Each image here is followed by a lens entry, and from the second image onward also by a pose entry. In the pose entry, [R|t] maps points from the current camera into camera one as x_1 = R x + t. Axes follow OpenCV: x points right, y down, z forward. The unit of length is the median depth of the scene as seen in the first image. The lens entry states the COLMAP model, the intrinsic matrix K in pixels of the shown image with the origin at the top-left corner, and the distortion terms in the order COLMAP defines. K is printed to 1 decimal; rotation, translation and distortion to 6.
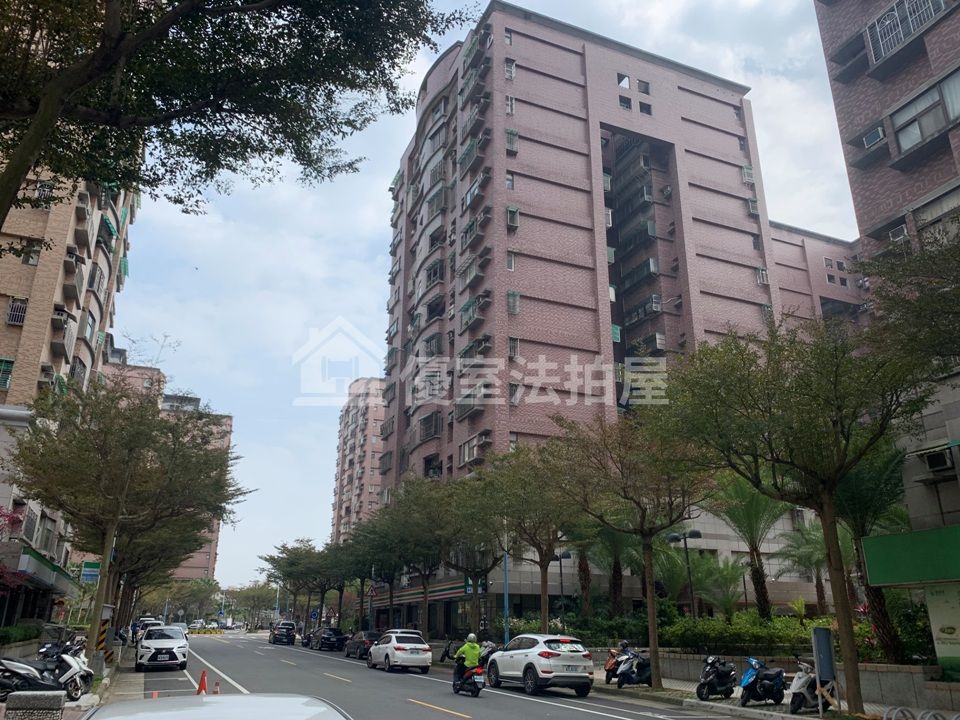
lens RADIAL K [[745.0, 0, 489.5], [0, 745.0, 366.7], [0, 0, 1]] dist [0.026441, -0.029610]
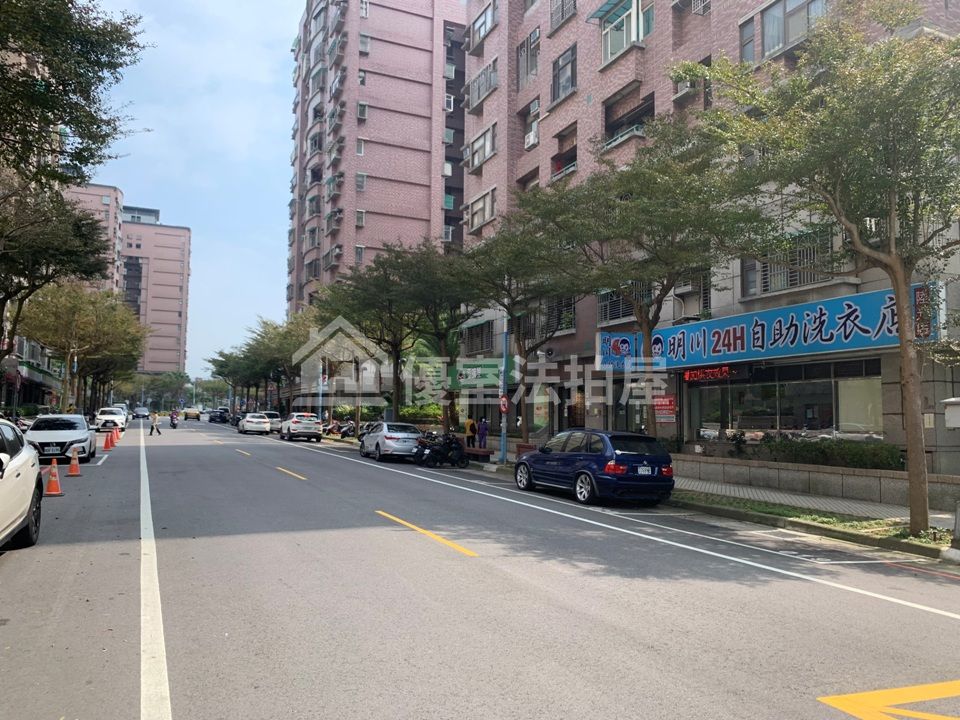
lens RADIAL K [[745.0, 0, 479.8], [0, 745.0, 359.6], [0, 0, 1]] dist [0.026441, -0.029610]
pose [[0.999805, 0.009750, 0.017198, 0.200942], [-0.013838, 0.966430, 0.256558, -0.111439], [-0.014119, -0.256746, 0.966376, -0.336413]]
